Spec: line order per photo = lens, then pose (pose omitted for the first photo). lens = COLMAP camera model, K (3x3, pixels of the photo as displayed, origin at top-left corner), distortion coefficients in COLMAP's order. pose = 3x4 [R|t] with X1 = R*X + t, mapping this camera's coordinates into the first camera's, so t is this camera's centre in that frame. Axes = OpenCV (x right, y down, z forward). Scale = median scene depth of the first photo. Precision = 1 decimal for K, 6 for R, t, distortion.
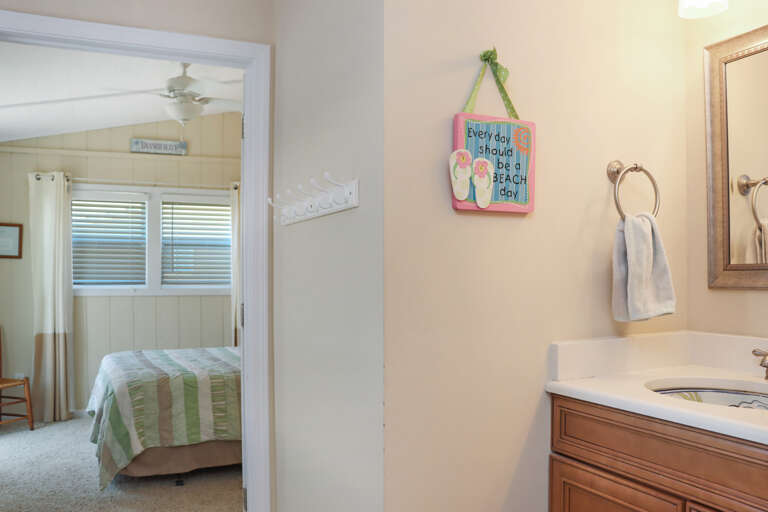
lens RADIAL K [[631.9, 0, 386.0], [0, 631.9, 274.6], [0, 0, 1]] dist [-0.177816, 0.195172]
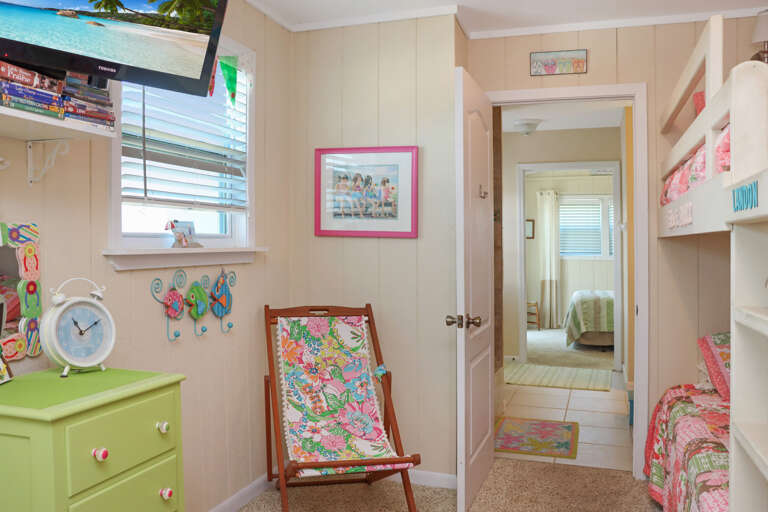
lens RADIAL K [[631.9, 0, 386.0], [0, 631.9, 274.6], [0, 0, 1]] dist [-0.177816, 0.195172]
pose [[0.721411, 0.022114, -0.692154, 0.374681], [0.016778, 0.998639, 0.049392, -0.018780], [0.692304, -0.047245, 0.720058, -0.651991]]
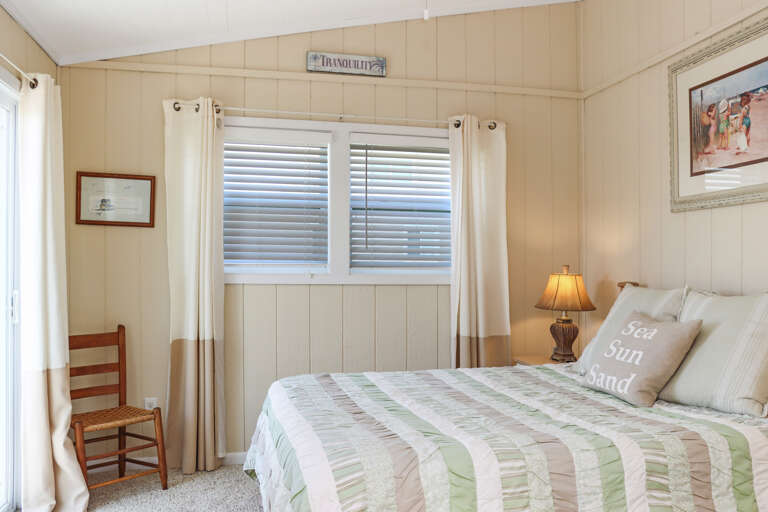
lens RADIAL K [[631.9, 0, 386.0], [0, 631.9, 274.6], [0, 0, 1]] dist [-0.177816, 0.195172]
pose [[0.975838, 0.011441, -0.218197, -0.192542], [-0.008791, 0.999875, 0.013116, 0.015058], [0.218320, -0.010881, 0.975817, 0.377027]]
